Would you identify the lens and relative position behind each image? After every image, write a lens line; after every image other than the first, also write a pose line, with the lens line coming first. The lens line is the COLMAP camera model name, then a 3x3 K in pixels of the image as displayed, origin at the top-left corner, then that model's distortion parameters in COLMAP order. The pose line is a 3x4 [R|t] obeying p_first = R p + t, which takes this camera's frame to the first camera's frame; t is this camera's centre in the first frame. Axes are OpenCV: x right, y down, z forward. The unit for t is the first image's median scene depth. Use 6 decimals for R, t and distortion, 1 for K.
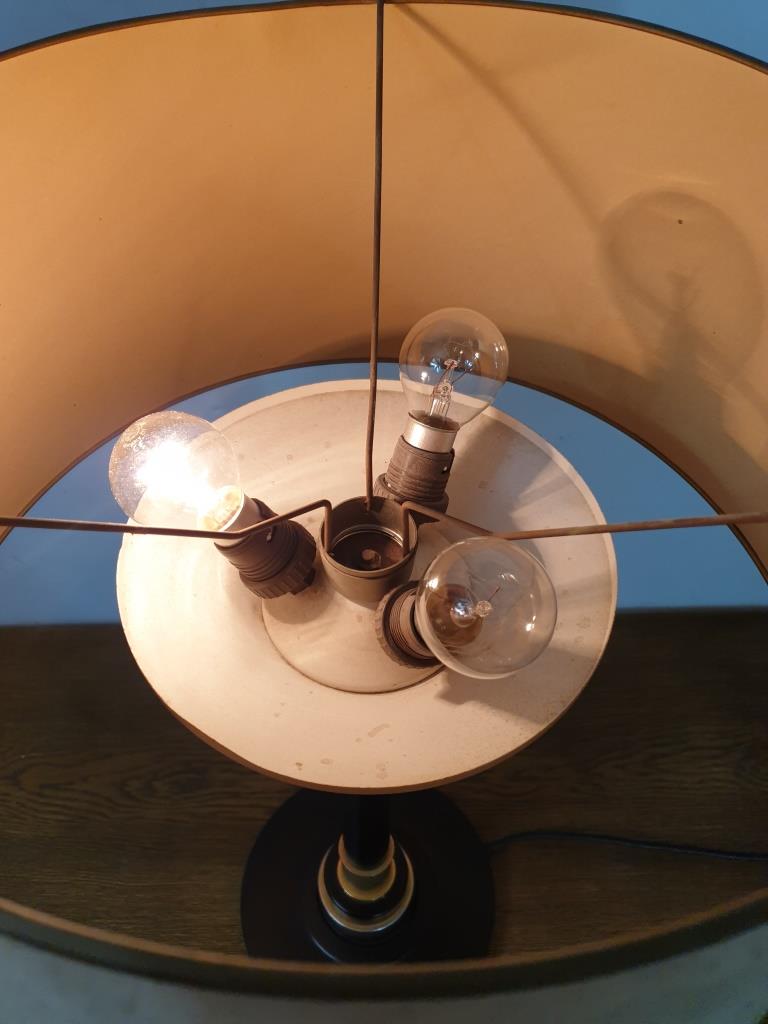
lens RADIAL K [[764.7, 0, 384.0], [0, 764.7, 512.0], [0, 0, 1]] dist [-0.002253, -0.000500]
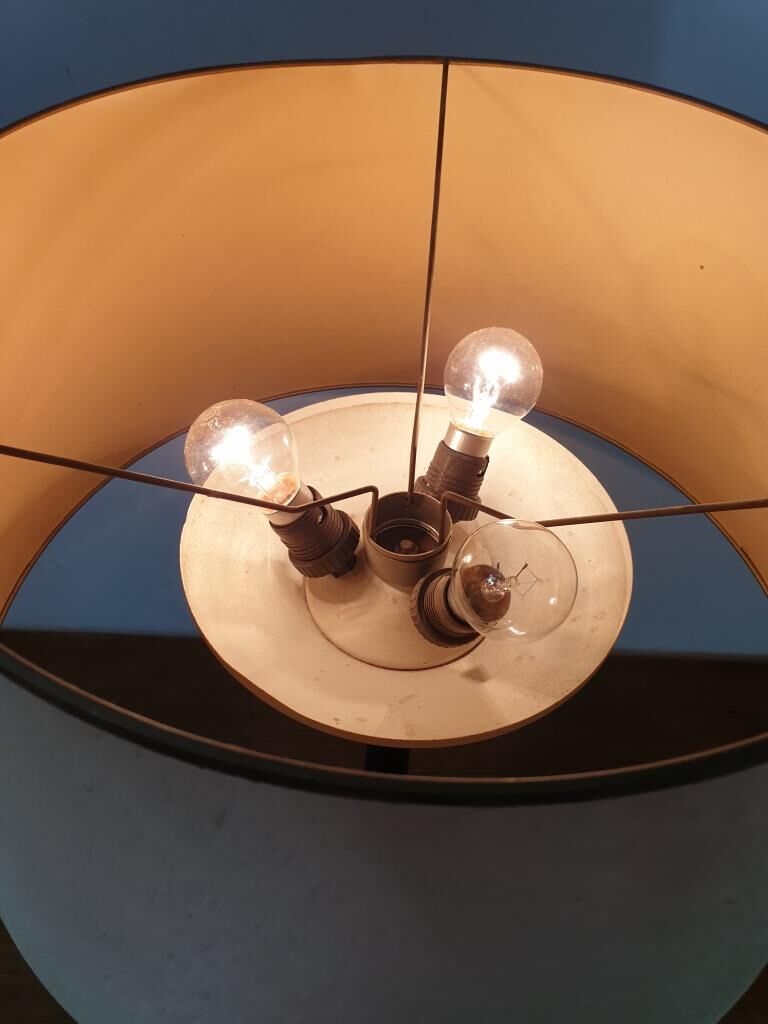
lens RADIAL K [[784.7, 0, 394.0], [0, 784.7, 520.7], [0, 0, 1]] dist [-0.003150, -0.002722]
pose [[0.998140, 0.059940, -0.011149, -0.028273], [-0.060538, 0.996070, -0.064652, 0.097338], [0.007230, 0.065206, 0.997846, -0.130494]]
